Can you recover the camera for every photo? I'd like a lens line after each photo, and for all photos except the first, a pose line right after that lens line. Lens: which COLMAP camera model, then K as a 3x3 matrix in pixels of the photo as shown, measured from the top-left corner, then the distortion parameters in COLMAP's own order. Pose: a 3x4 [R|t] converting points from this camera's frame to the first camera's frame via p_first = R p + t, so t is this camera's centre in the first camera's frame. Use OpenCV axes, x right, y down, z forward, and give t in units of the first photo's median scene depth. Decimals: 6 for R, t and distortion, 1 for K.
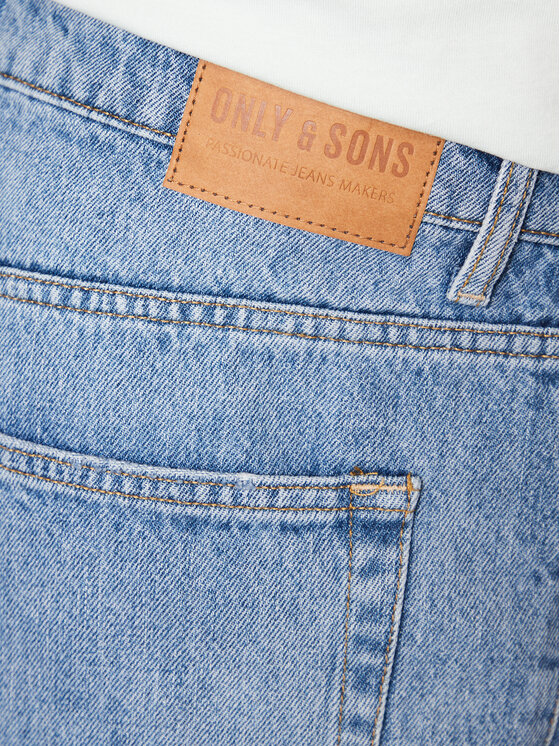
lens RADIAL K [[2554.2, 0, 280.6], [0, 2554.2, 373.7], [0, 0, 1]] dist [-0.036857, 0.000000]
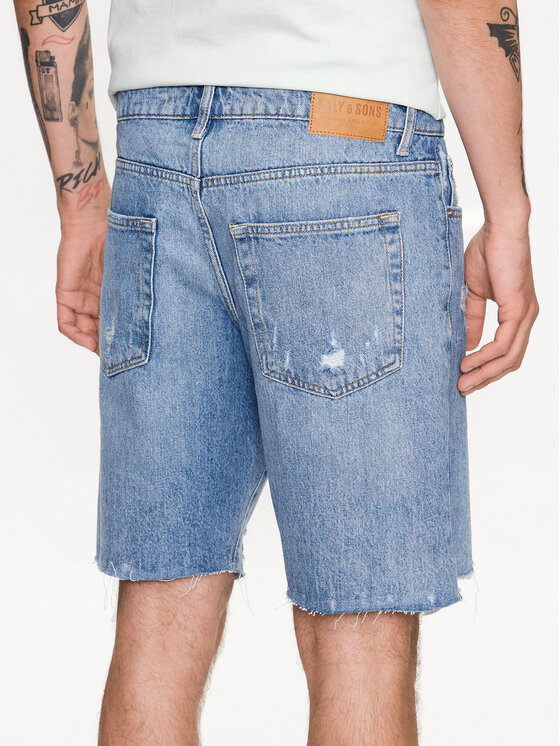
lens RADIAL K [[1795.2, 0, 279.4], [0, 1795.2, 372.3], [0, 0, 1]] dist [0.017820, 0.000000]
pose [[0.951761, -0.189426, 0.241388, -0.673240], [0.217932, 0.971110, -0.097213, 0.424324], [-0.216000, 0.145129, 0.965547, -1.113661]]
